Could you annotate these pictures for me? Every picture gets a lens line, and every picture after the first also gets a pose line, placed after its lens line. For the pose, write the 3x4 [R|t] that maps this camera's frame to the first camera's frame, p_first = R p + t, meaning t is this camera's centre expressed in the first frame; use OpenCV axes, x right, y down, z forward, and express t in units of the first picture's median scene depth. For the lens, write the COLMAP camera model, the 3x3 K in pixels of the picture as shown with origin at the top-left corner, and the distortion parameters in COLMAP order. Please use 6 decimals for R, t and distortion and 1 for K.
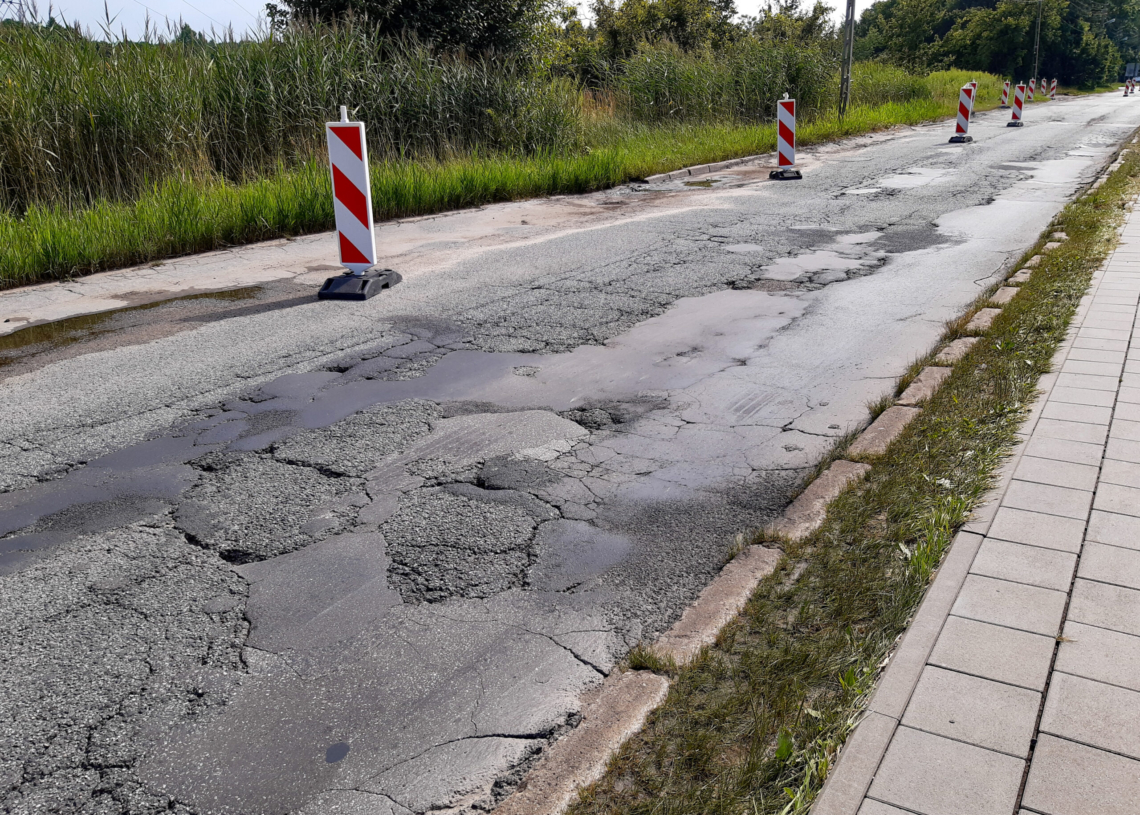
lens RADIAL K [[894.6, 0, 570.0], [0, 894.6, 407.5], [0, 0, 1]] dist [0.062763, -0.113401]
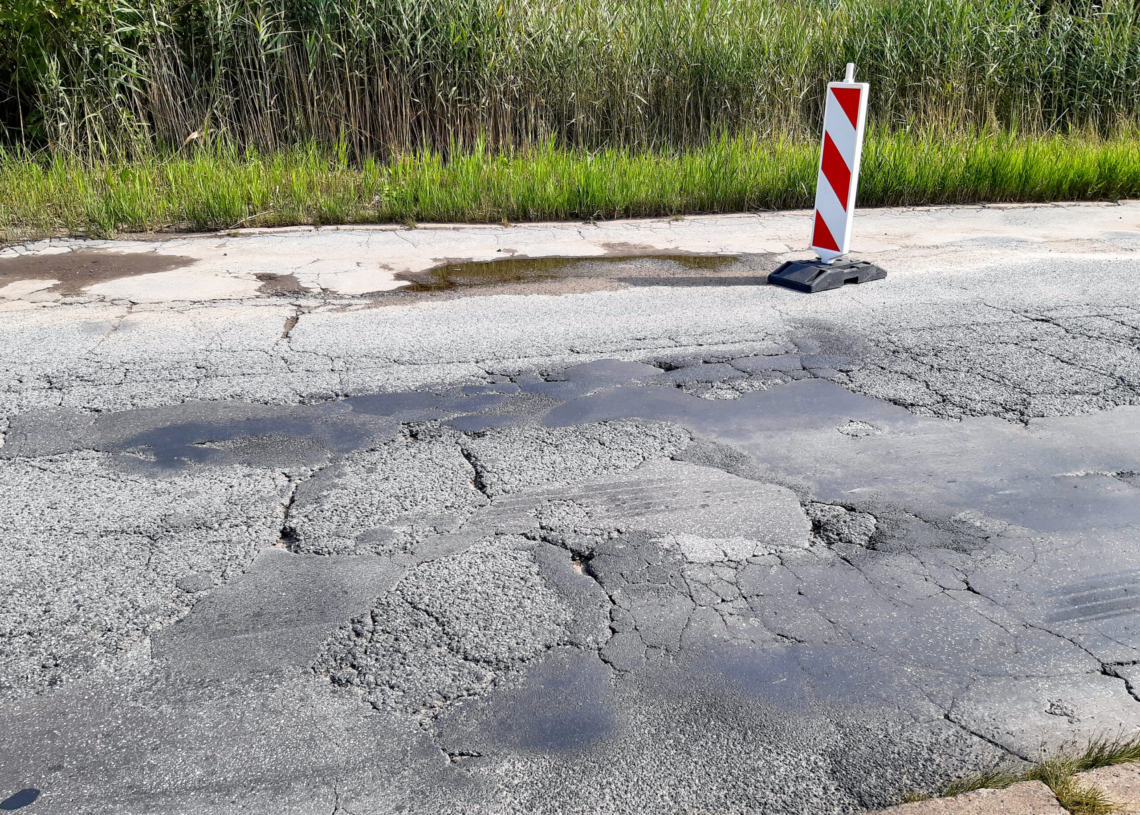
lens RADIAL K [[894.6, 0, 570.0], [0, 894.6, 407.5], [0, 0, 1]] dist [0.062763, -0.113401]
pose [[0.721679, 0.274189, -0.635610, 0.177877], [-0.245542, 0.959899, 0.135289, -0.072760], [0.647216, 0.058434, 0.760063, 0.199813]]
